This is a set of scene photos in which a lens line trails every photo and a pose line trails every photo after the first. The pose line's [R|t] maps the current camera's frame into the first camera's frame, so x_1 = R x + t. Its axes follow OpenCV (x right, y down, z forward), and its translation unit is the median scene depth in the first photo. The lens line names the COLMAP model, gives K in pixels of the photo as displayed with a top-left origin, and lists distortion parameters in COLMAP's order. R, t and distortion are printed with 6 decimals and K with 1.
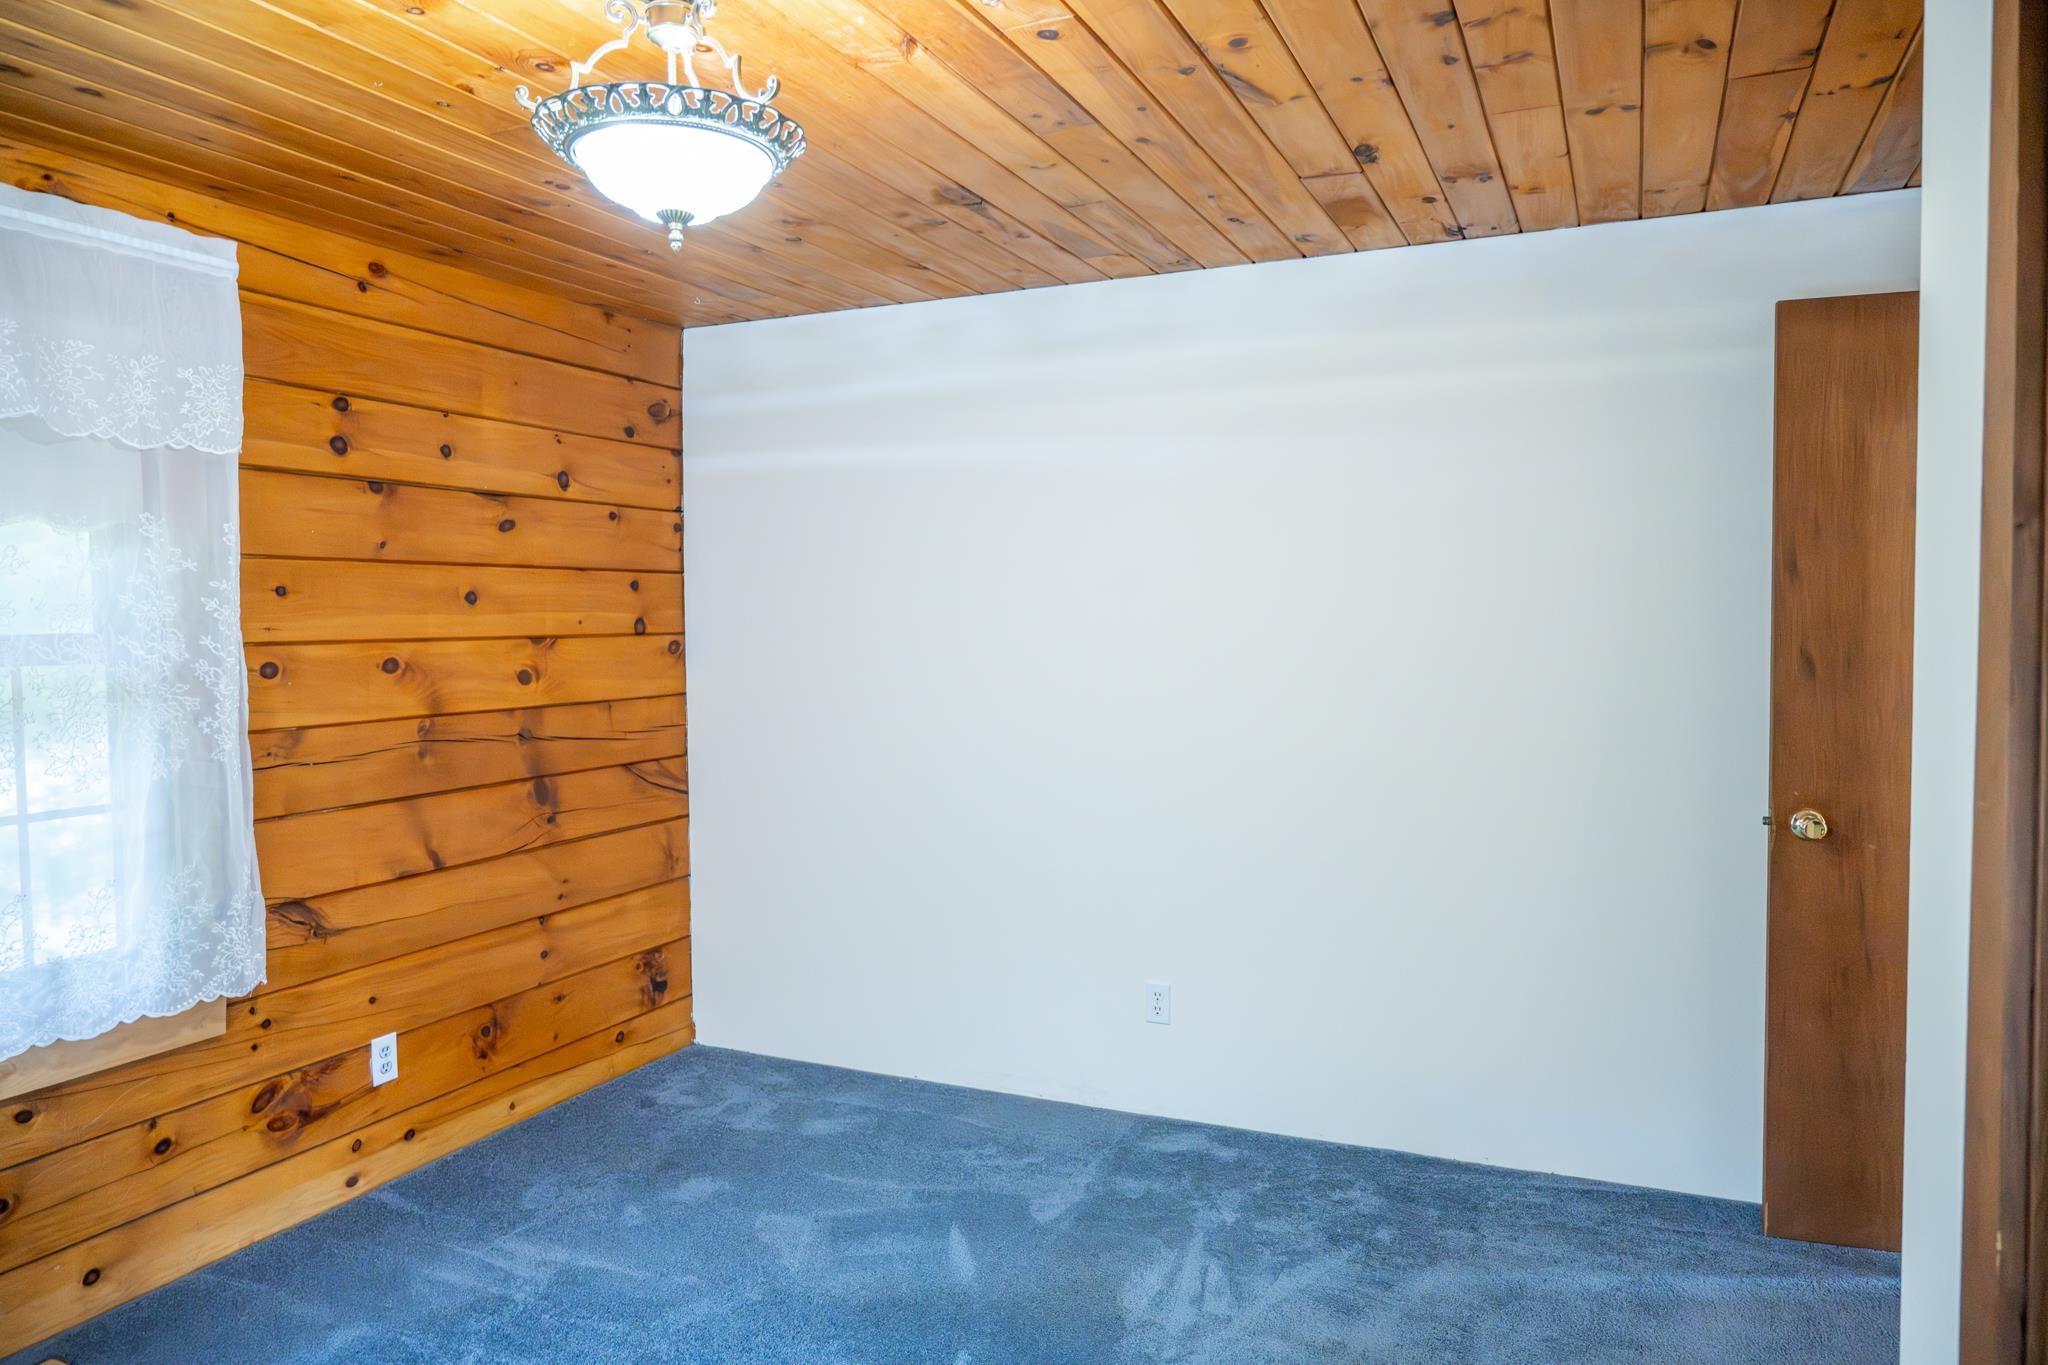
lens RADIAL K [[1368.1, 0, 1021.2], [0, 1368.1, 665.8], [0, 0, 1]] dist [-0.006444, -0.001229]
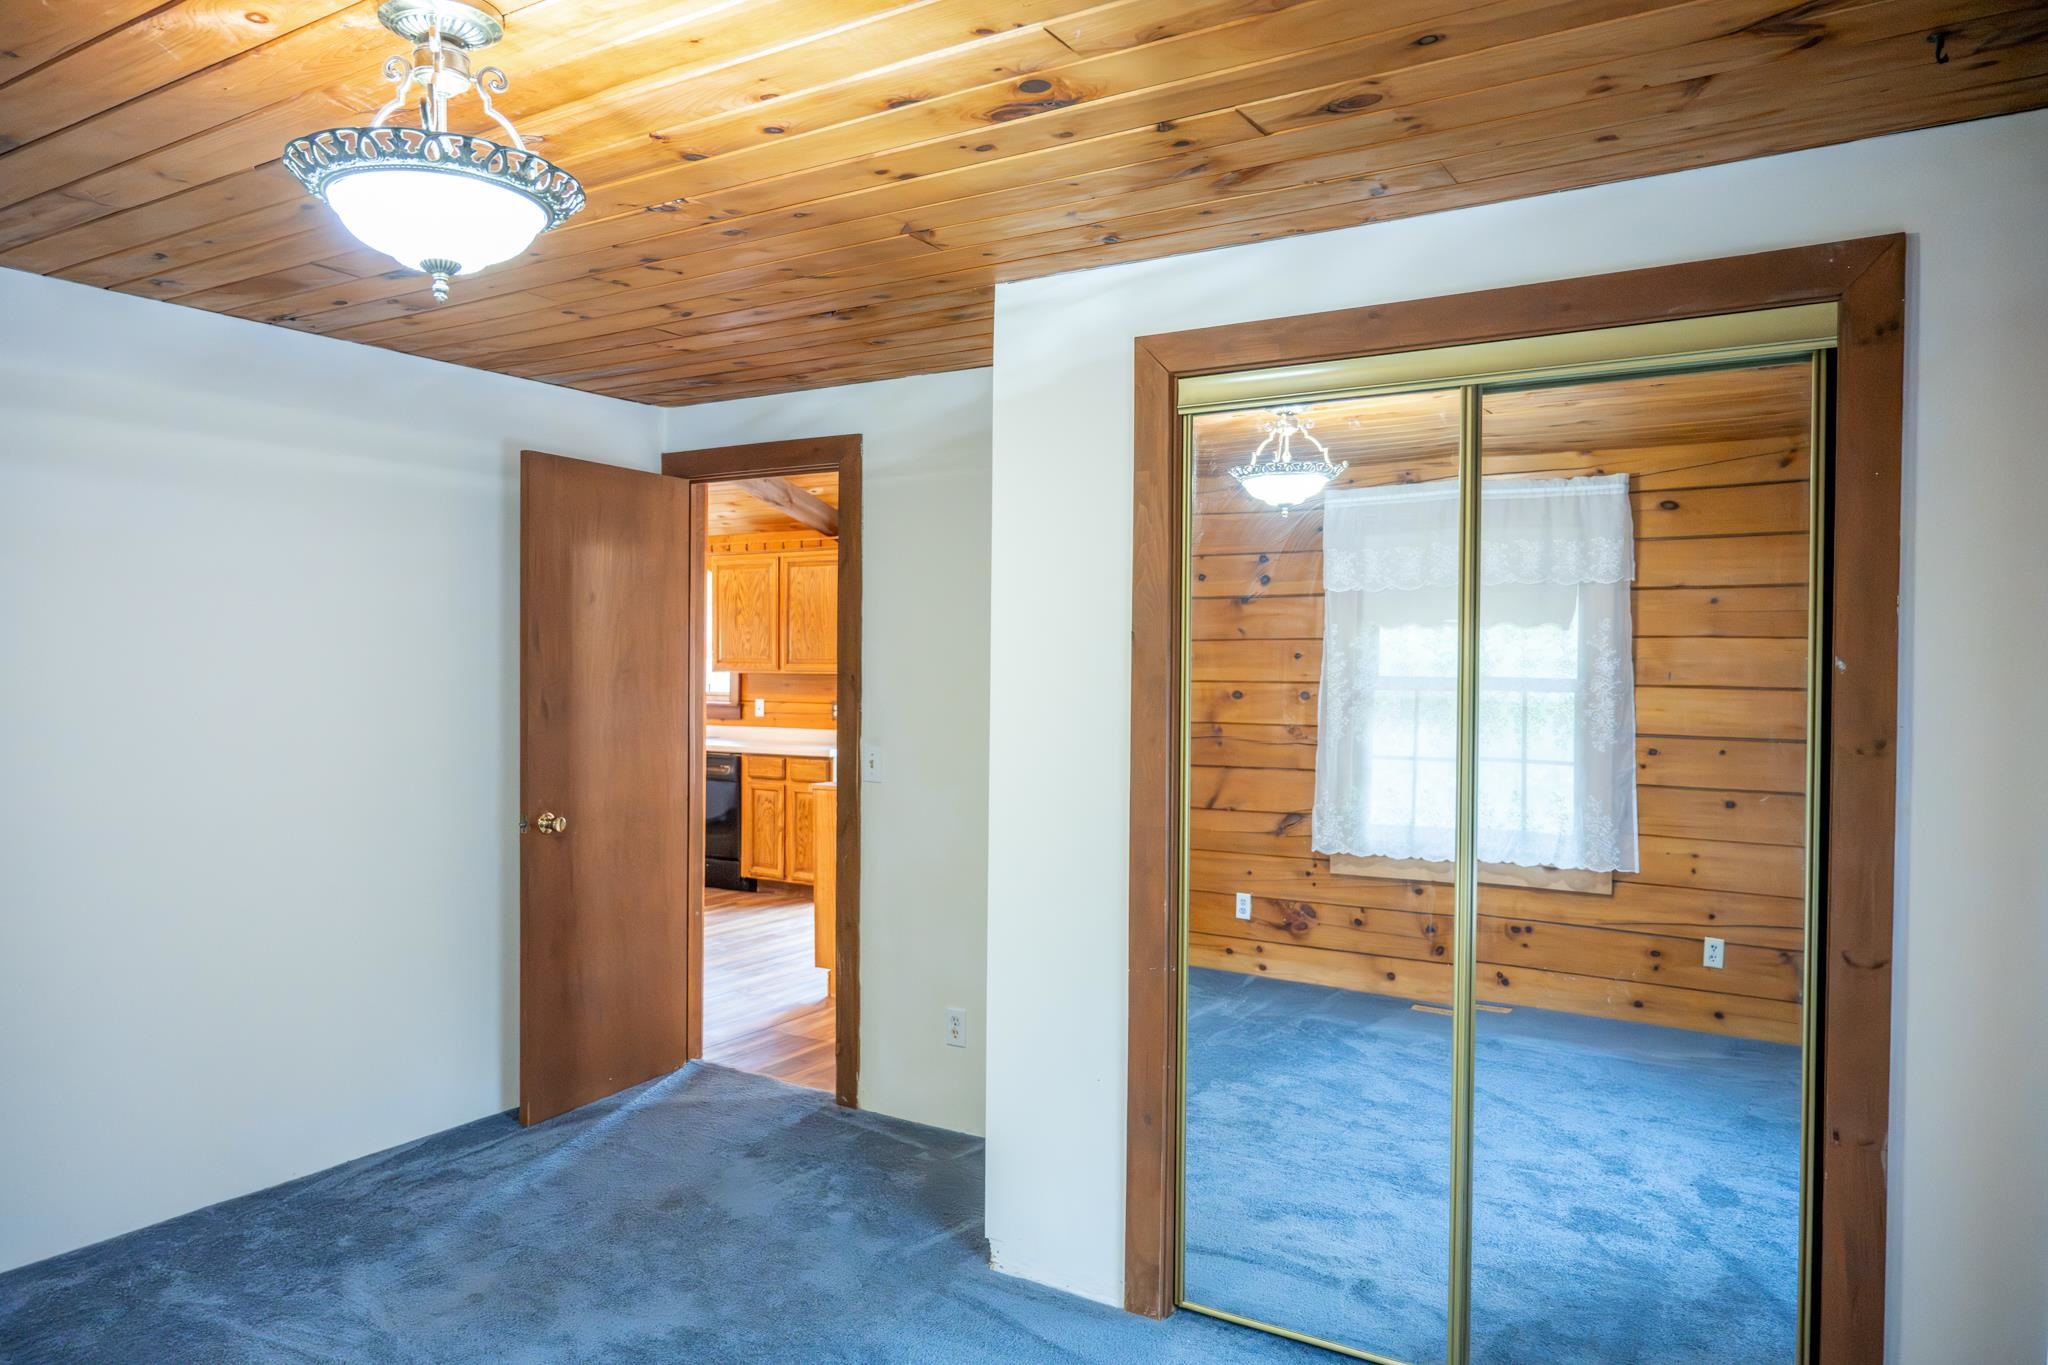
lens RADIAL K [[1366.1, 0, 1022.1], [0, 1366.1, 671.4], [0, 0, 1]] dist [-0.005965, -0.000454]
pose [[0.140243, 0.003010, 0.990113, -0.665850], [0.028603, 0.999566, -0.007090, -0.014154], [-0.989704, 0.029314, 0.140096, 0.271123]]
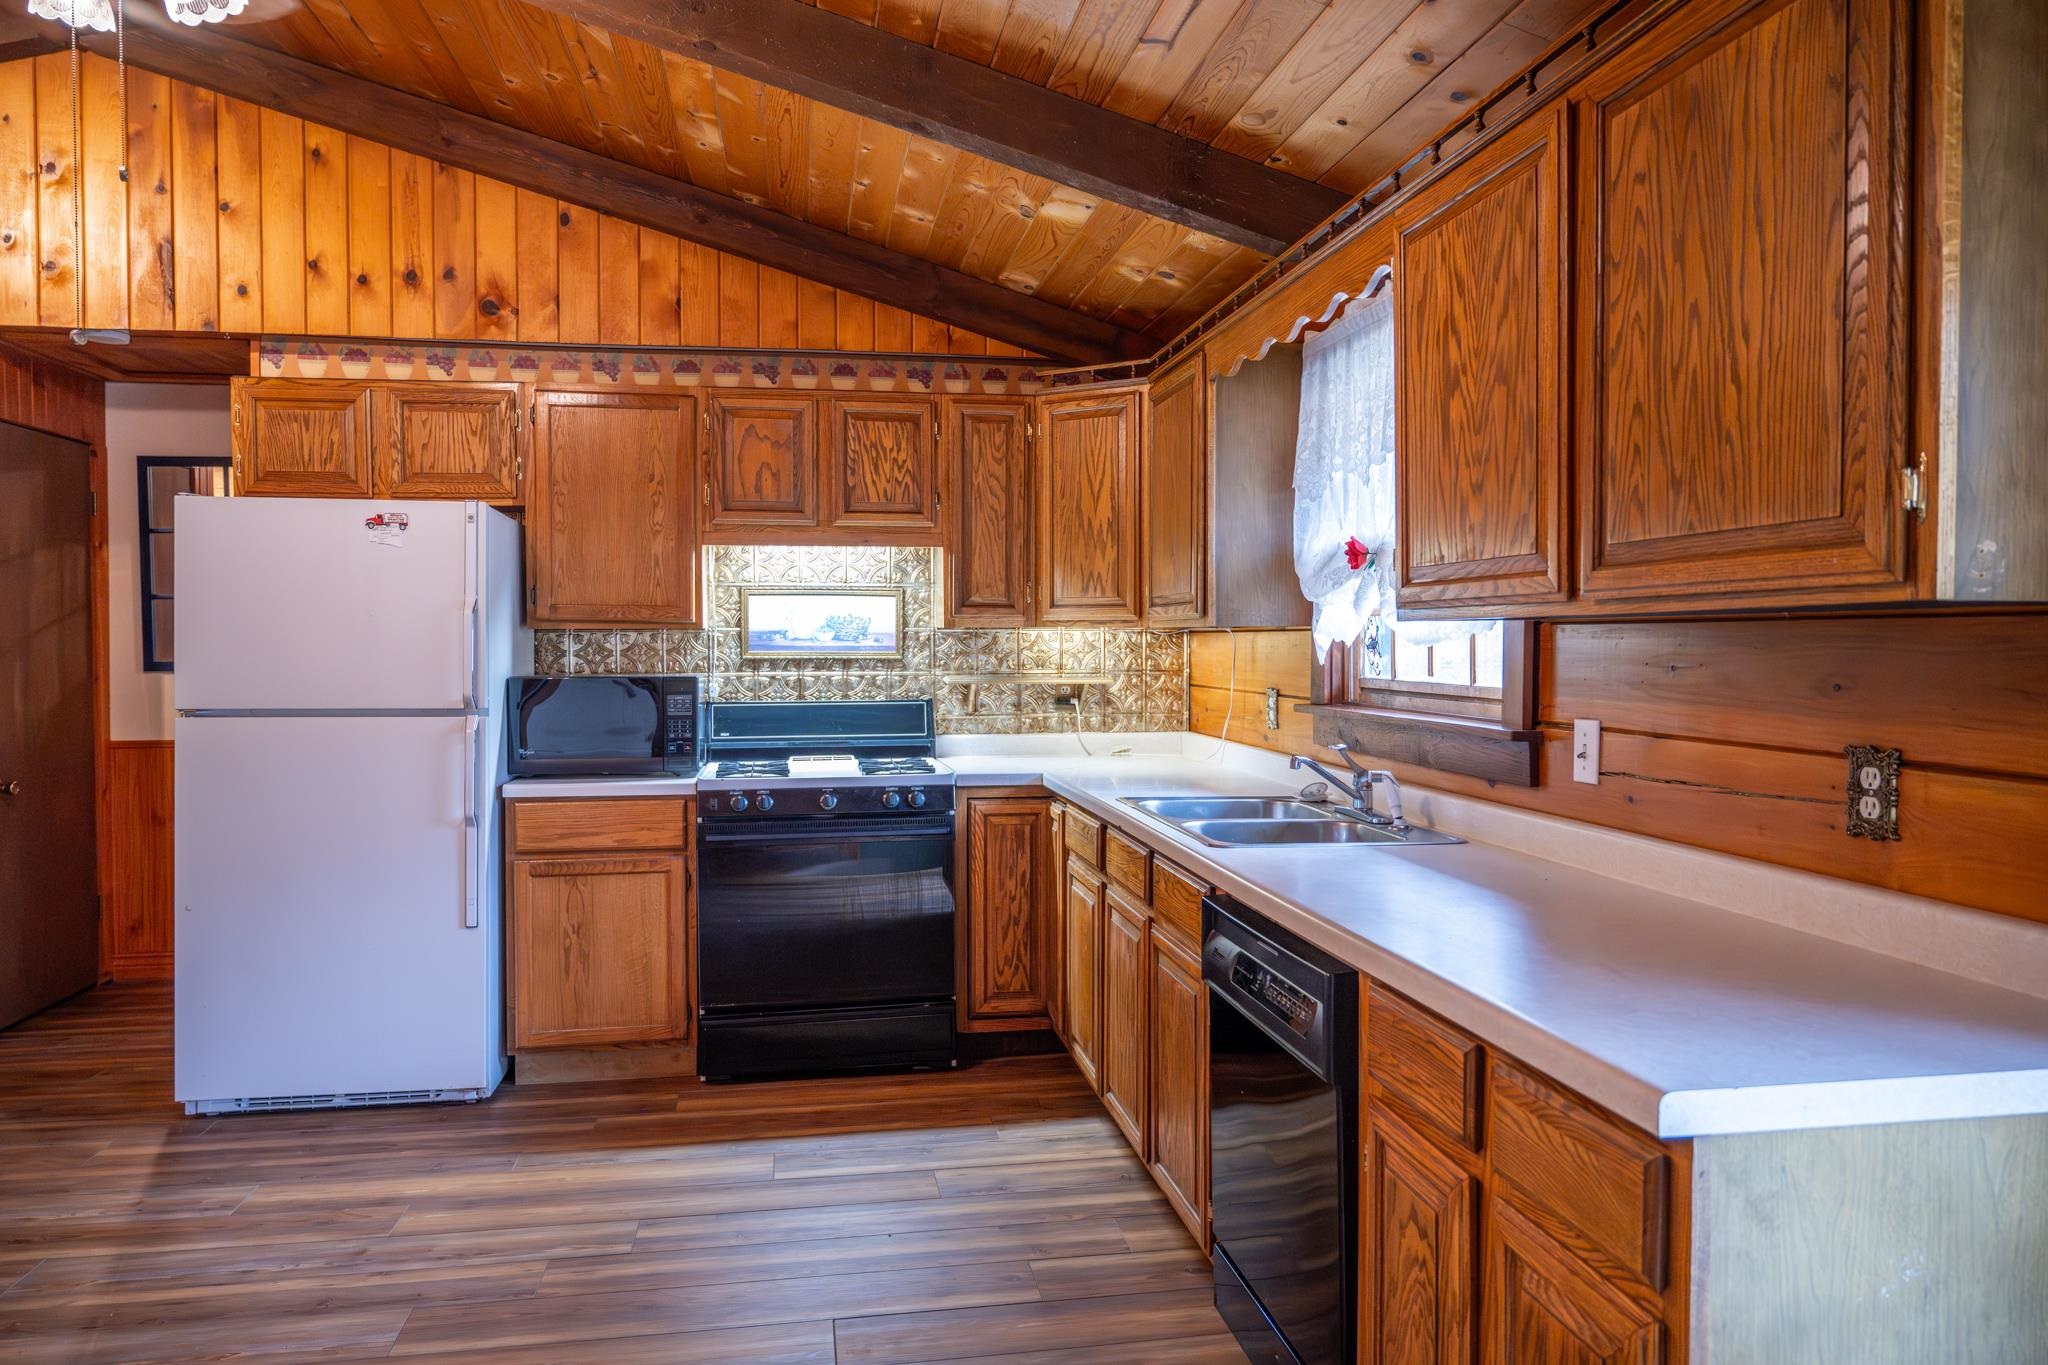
lens RADIAL K [[1366.1, 0, 1022.1], [0, 1366.1, 671.4], [0, 0, 1]] dist [-0.005965, -0.000454]
pose [[0.831457, -0.004133, 0.555574, 1.283495], [0.014288, 0.999801, -0.013946, -0.013101], [-0.555406, 0.019533, 0.831350, 0.726670]]
